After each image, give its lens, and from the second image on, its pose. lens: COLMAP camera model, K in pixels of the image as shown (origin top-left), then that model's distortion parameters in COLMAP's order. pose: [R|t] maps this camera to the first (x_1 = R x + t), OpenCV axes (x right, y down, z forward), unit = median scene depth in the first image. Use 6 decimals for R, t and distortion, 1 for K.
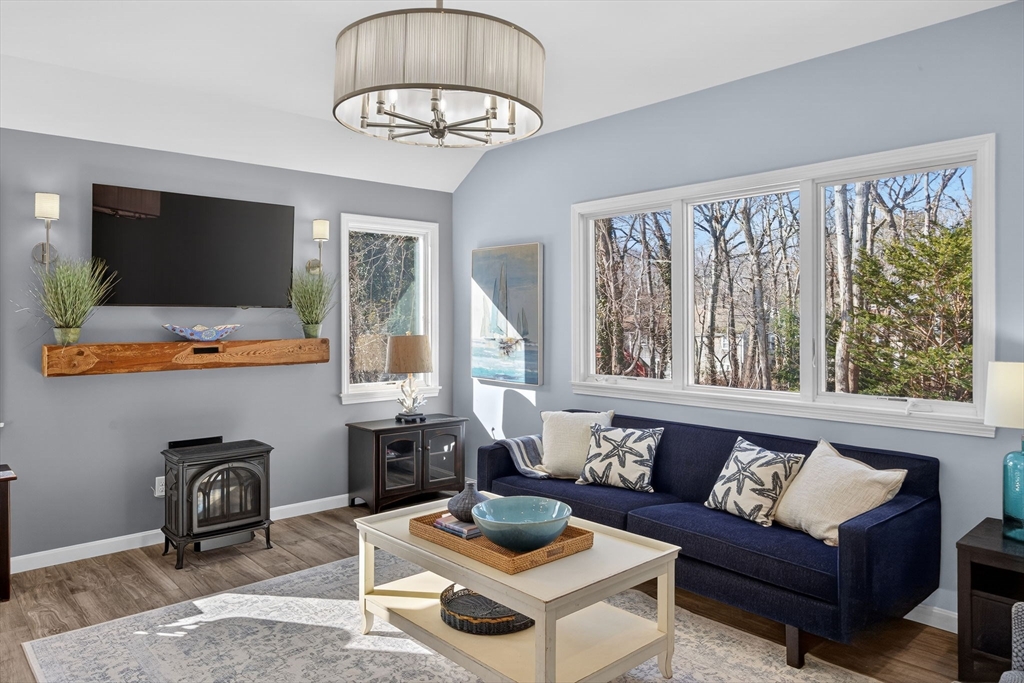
lens RADIAL K [[685.4, 0, 512.3], [0, 685.4, 333.4], [0, 0, 1]] dist [-0.009661, -0.001278]
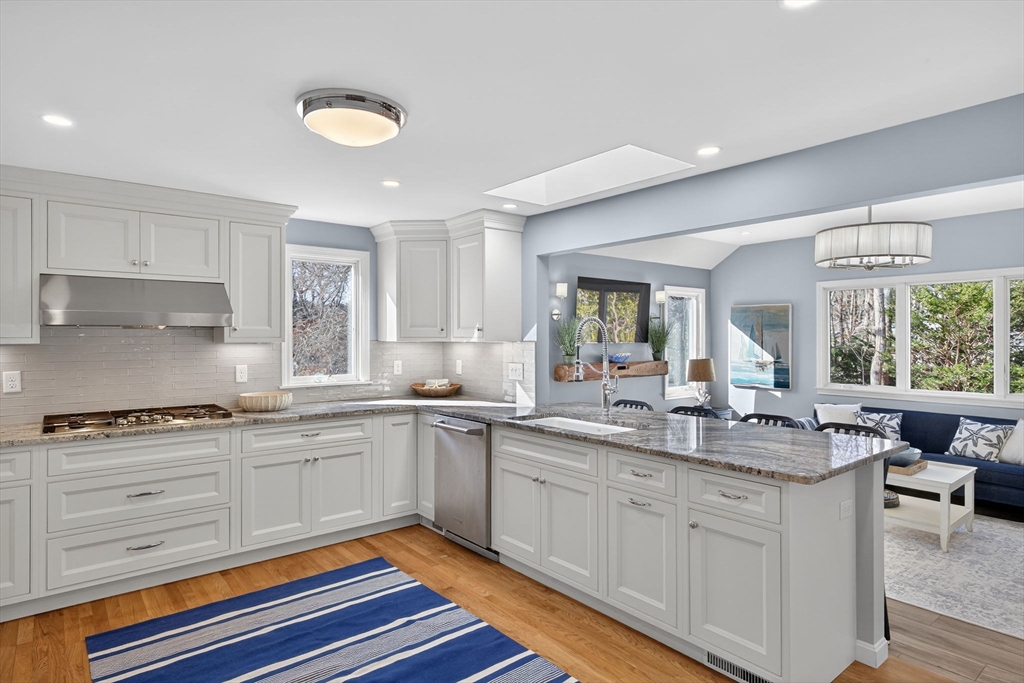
lens RADIAL K [[560.4, 0, 513.0], [0, 560.4, 344.0], [0, 0, 1]] dist [-0.000779, -0.000942]
pose [[0.998993, 0.002714, -0.044782, -0.658515], [-0.003052, 0.999967, -0.007475, -0.025073], [0.044760, 0.007604, 0.998969, -0.454110]]
